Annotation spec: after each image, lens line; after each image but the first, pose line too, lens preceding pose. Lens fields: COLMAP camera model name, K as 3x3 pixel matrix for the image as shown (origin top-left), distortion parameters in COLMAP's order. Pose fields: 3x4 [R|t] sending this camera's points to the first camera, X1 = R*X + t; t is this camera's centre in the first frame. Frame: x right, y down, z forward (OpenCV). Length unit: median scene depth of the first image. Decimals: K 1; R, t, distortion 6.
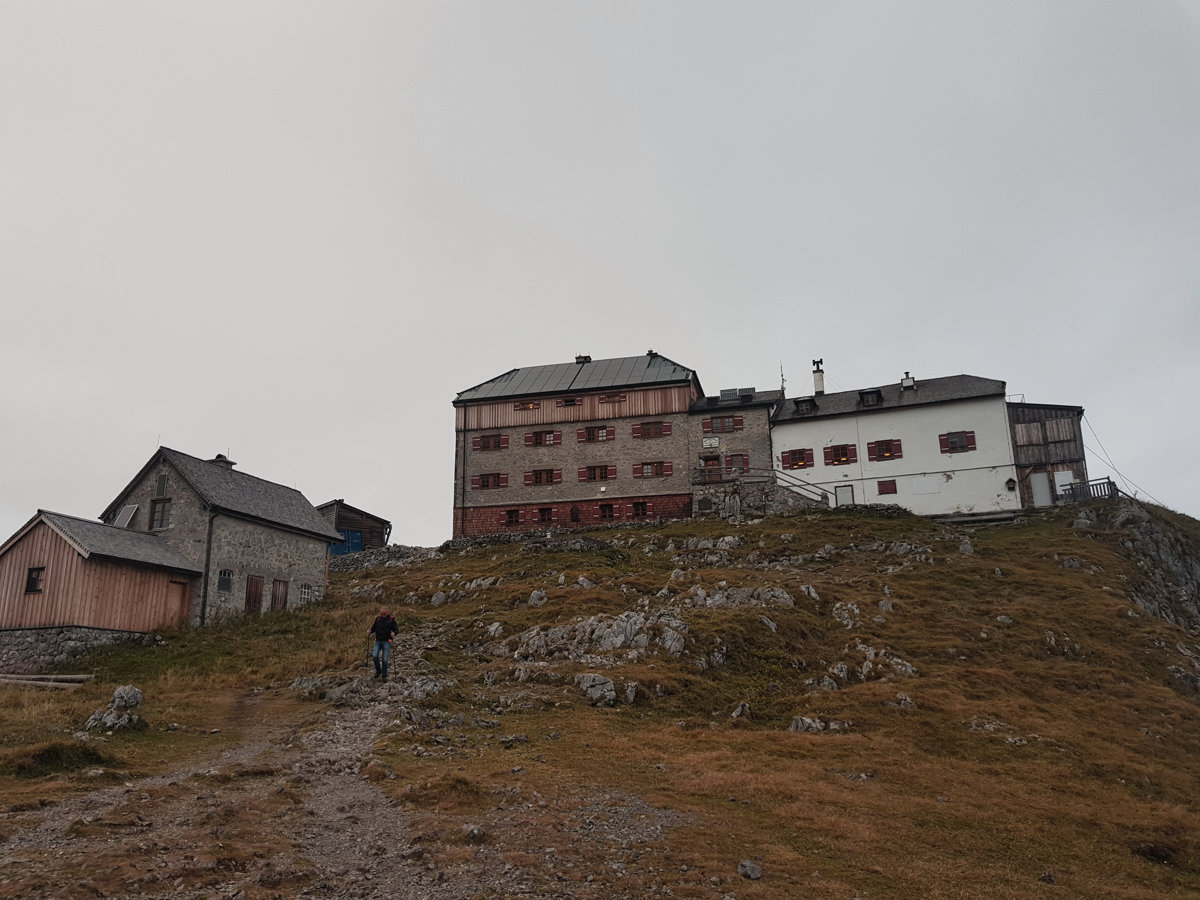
lens RADIAL K [[963.0, 0, 600.0], [0, 963.0, 450.0], [0, 0, 1]] dist [0.100128, -0.178257]
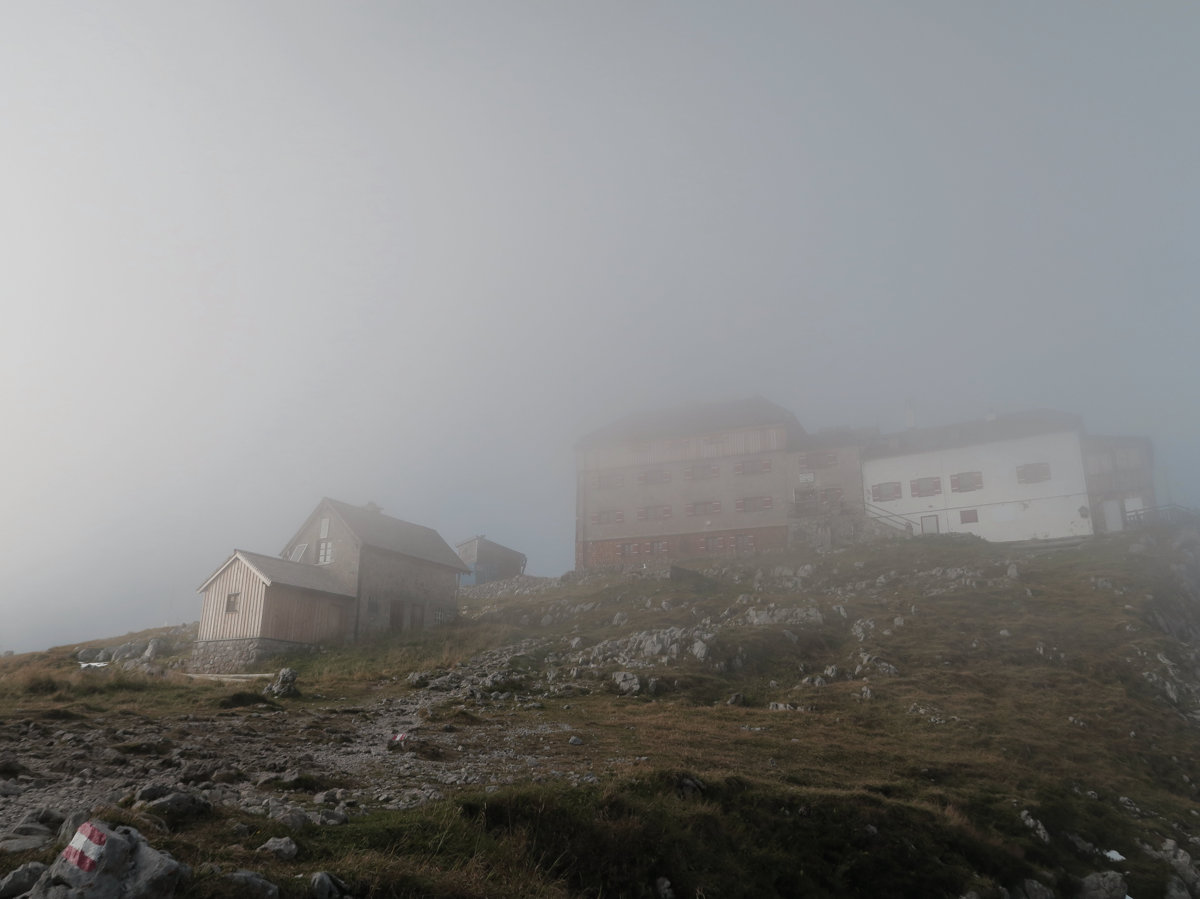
lens RADIAL K [[931.8, 0, 600.0], [0, 931.8, 449.5], [0, 0, 1]] dist [-0.009988, -0.001714]
pose [[0.988352, -0.030256, -0.149150, 0.060116], [0.024902, 0.998981, -0.037633, -0.008823], [0.150136, 0.033480, 0.988098, -0.100216]]
